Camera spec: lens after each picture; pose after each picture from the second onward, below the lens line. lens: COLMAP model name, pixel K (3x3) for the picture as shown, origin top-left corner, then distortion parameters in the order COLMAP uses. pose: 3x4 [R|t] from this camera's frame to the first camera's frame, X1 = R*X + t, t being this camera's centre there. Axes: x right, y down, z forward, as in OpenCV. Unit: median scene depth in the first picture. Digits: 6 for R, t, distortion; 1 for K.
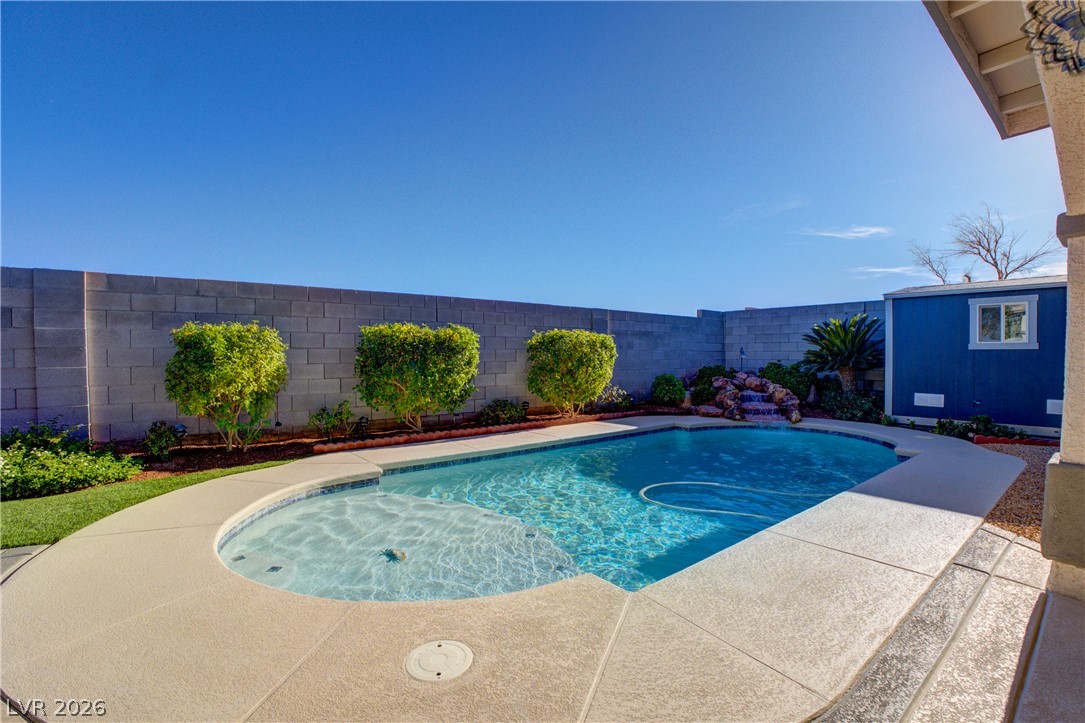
lens RADIAL K [[479.8, 0, 535.1], [0, 479.8, 365.2], [0, 0, 1]] dist [-0.049798, 0.001785]
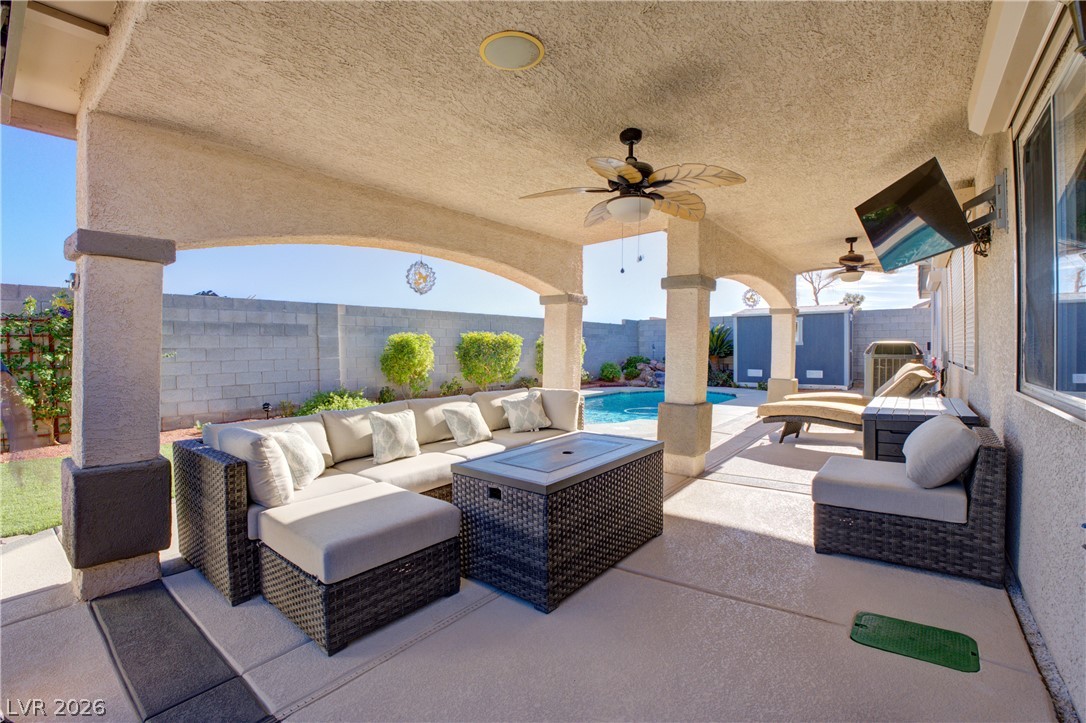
lens RADIAL K [[480.2, 0, 546.2], [0, 480.2, 353.9], [0, 0, 1]] dist [-0.049798, 0.001785]
pose [[0.969176, -0.008537, 0.246222, -0.394387], [0.012220, 0.999835, -0.013436, 0.014570], [-0.246066, 0.016031, 0.969120, -0.595911]]
